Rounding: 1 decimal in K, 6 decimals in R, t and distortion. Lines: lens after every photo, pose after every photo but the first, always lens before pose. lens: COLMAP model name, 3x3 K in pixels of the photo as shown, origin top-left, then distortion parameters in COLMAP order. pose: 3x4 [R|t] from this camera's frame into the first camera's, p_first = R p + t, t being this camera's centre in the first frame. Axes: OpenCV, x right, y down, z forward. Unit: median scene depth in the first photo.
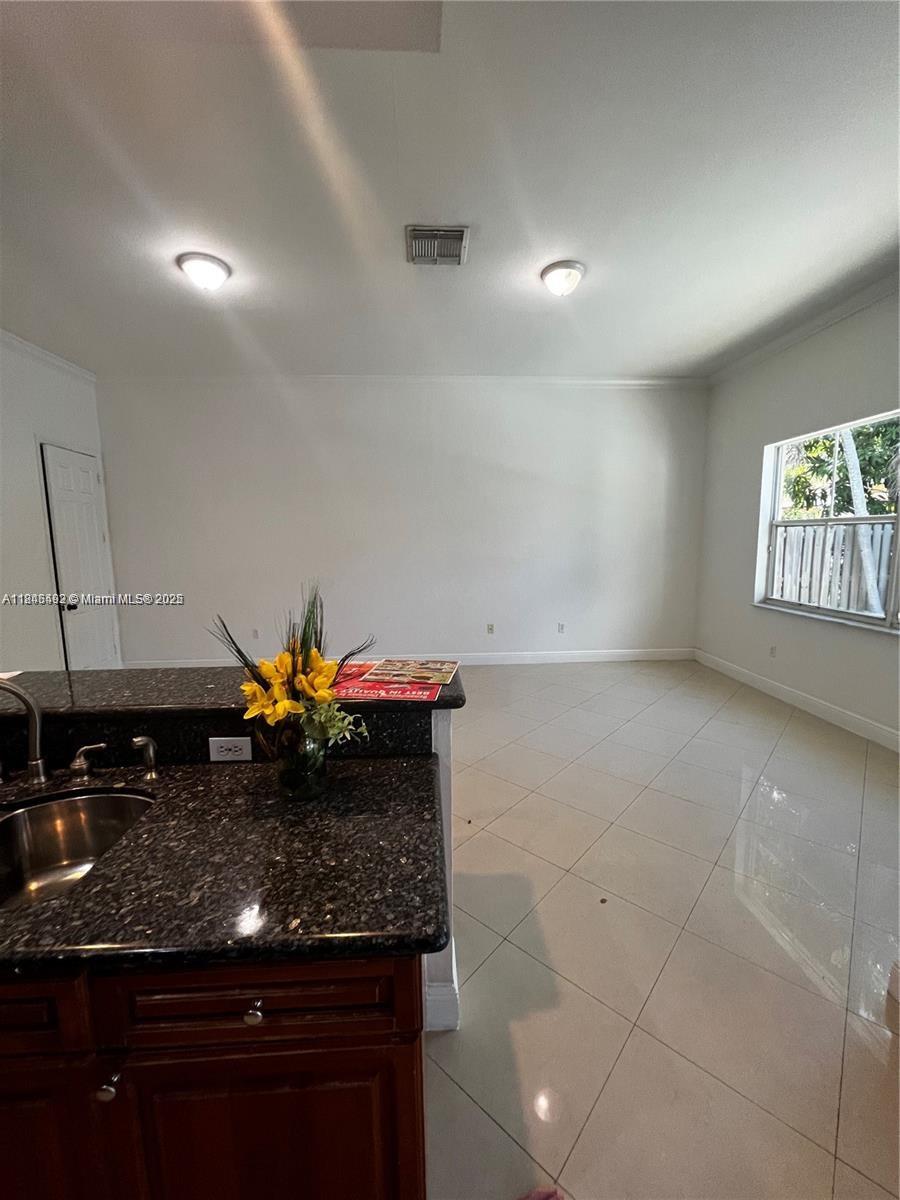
lens RADIAL K [[483.7, 0, 449.7], [0, 483.7, 600.1], [0, 0, 1]] dist [-0.000596, -0.000032]
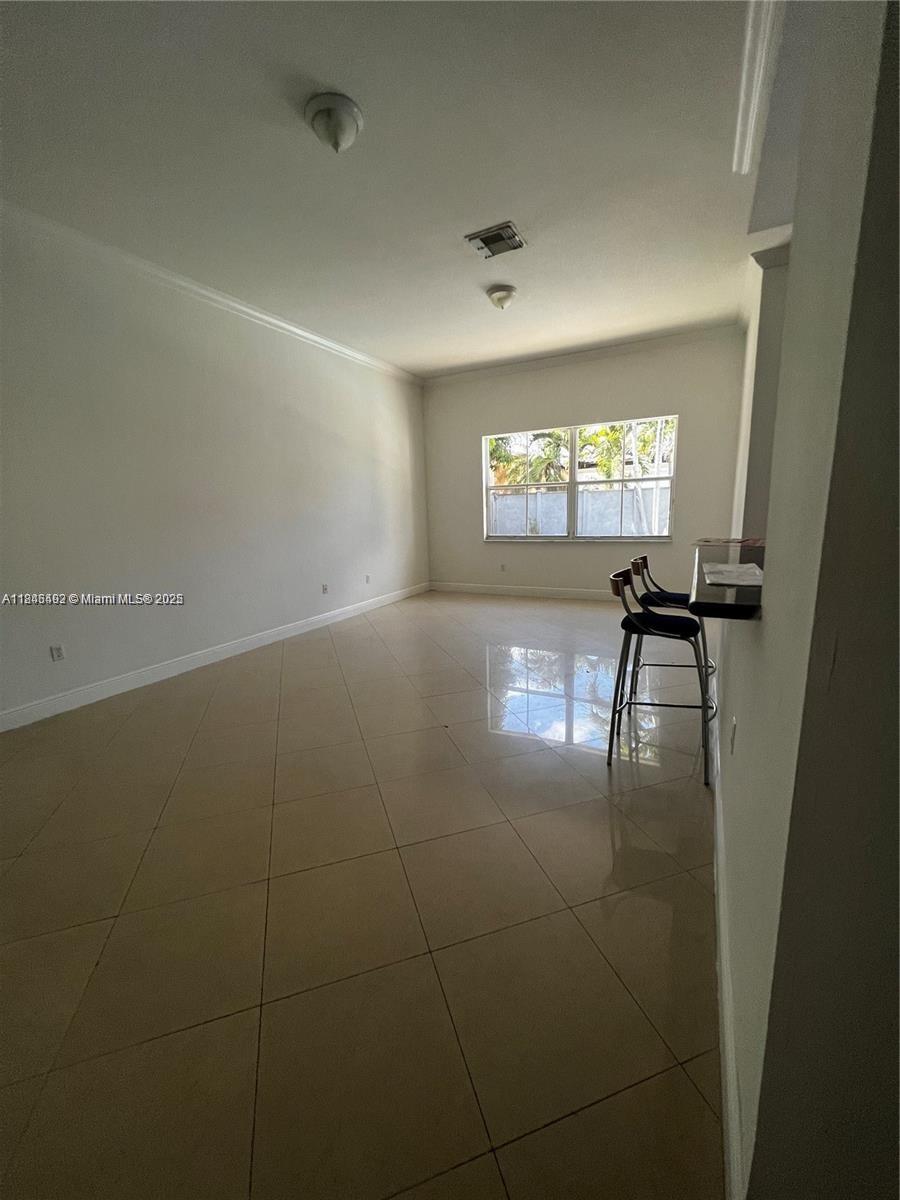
lens RADIAL K [[479.8, 0, 448.8], [0, 479.8, 599.0], [0, 0, 1]] dist [-0.001376, 0.000415]
pose [[0.507361, -0.171928, 0.844409, -0.664493], [0.135628, 0.983614, 0.118779, -0.004875], [-0.850994, 0.054262, 0.522365, 0.273061]]
